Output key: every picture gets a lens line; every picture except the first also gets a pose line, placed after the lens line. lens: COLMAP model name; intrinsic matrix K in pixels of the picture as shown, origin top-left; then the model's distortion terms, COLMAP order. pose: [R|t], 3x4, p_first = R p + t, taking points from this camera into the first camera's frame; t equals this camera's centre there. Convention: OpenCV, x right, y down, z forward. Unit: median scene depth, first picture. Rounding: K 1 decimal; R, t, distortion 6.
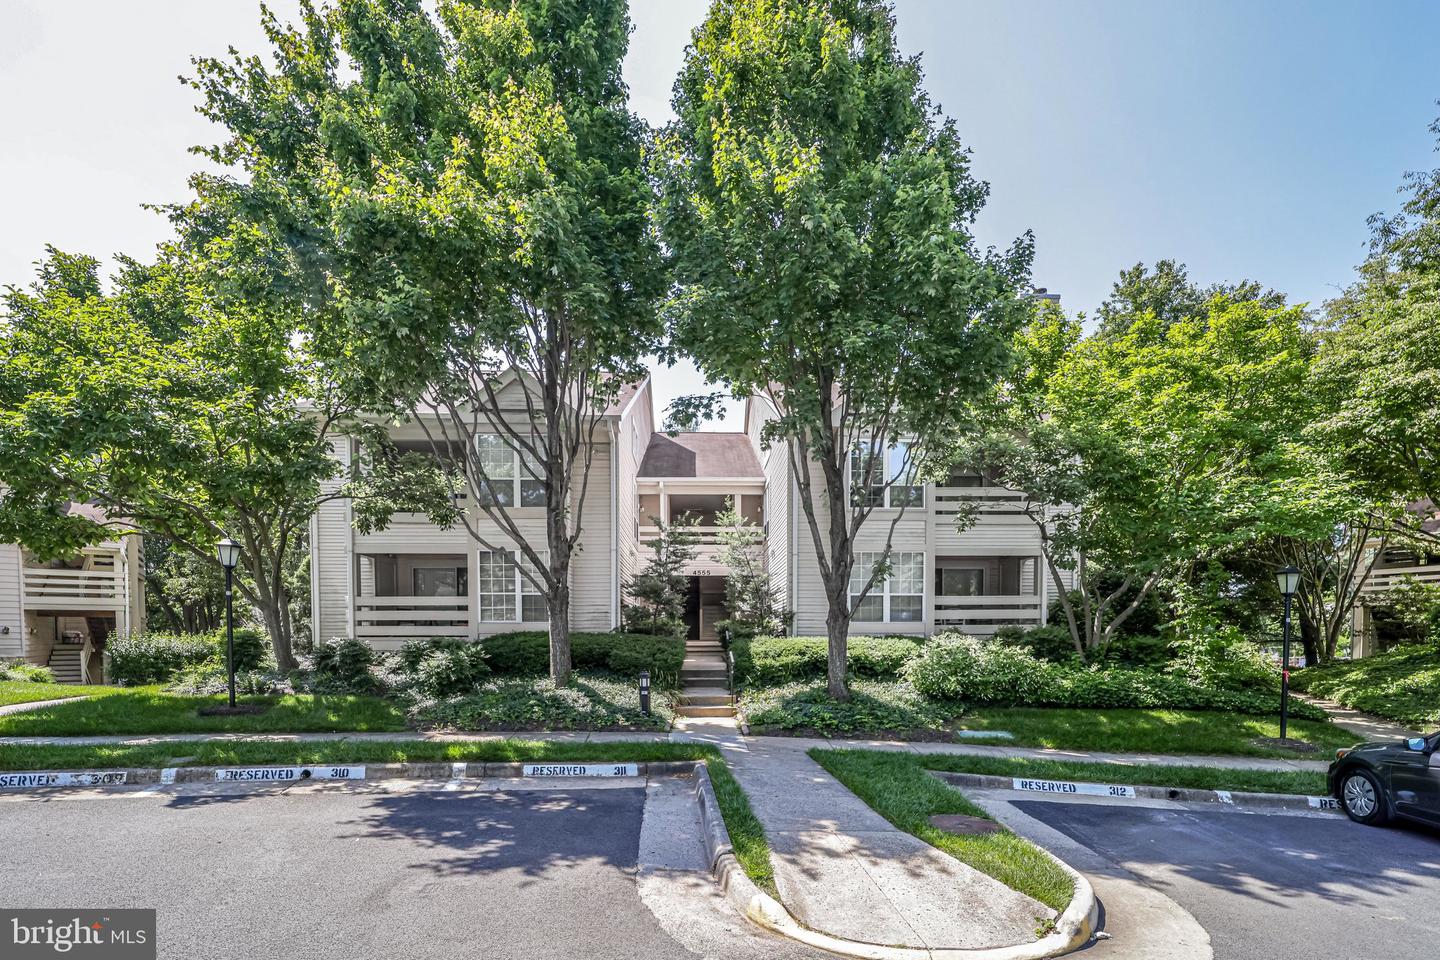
lens RADIAL K [[568.8, 0, 765.9], [0, 568.8, 485.1], [0, 0, 1]] dist [0.001815, 0.000049]
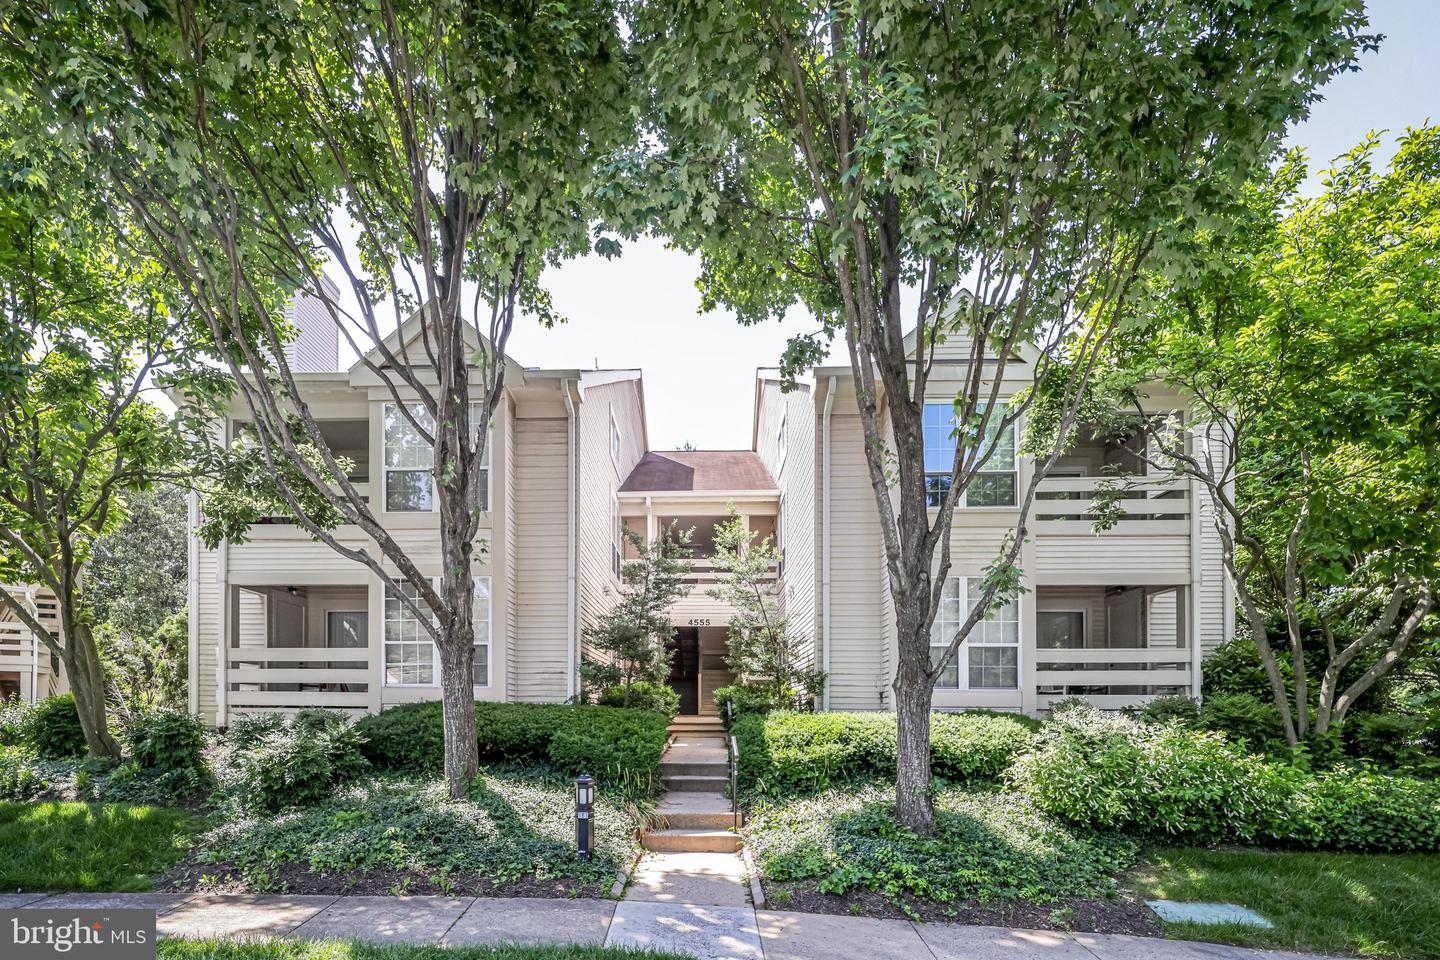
lens RADIAL K [[569.1, 0, 751.2], [0, 569.1, 415.9], [0, 0, 1]] dist [-0.000714, -0.000458]
pose [[0.999213, -0.012132, -0.037776, -0.012876], [0.003703, 0.976465, -0.215646, 0.076646], [0.039503, 0.215337, 0.975741, 0.290353]]
